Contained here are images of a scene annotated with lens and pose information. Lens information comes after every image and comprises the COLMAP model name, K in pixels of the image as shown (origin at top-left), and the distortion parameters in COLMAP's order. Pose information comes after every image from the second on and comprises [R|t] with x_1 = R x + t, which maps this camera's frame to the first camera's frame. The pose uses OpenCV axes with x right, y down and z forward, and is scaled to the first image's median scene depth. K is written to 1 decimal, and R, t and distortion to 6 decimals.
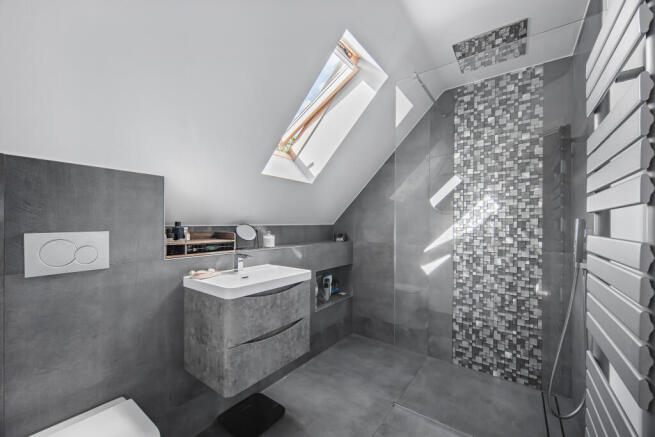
lens RADIAL K [[260.5, 0, 331.3], [0, 260.5, 222.9], [0, 0, 1]] dist [-0.005523, -0.000340]
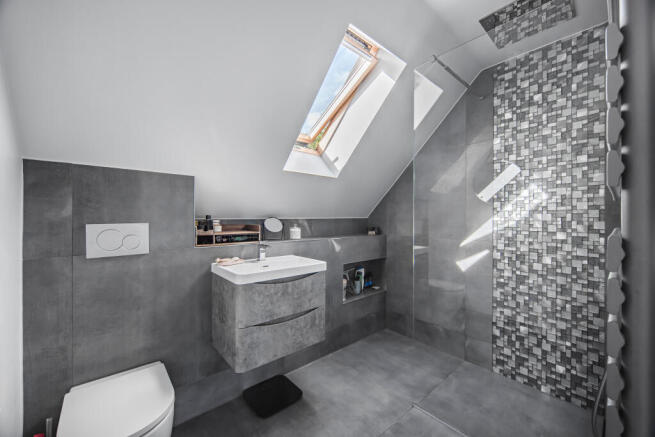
lens RADIAL K [[260.5, 0, 342.6], [0, 260.5, 216.4], [0, 0, 1]] dist [-0.005523, -0.000340]
pose [[0.975651, -0.003830, -0.219293, 0.173772], [0.003163, 0.999989, -0.003392, 0.005023], [0.219304, 0.002615, 0.975653, 0.007516]]
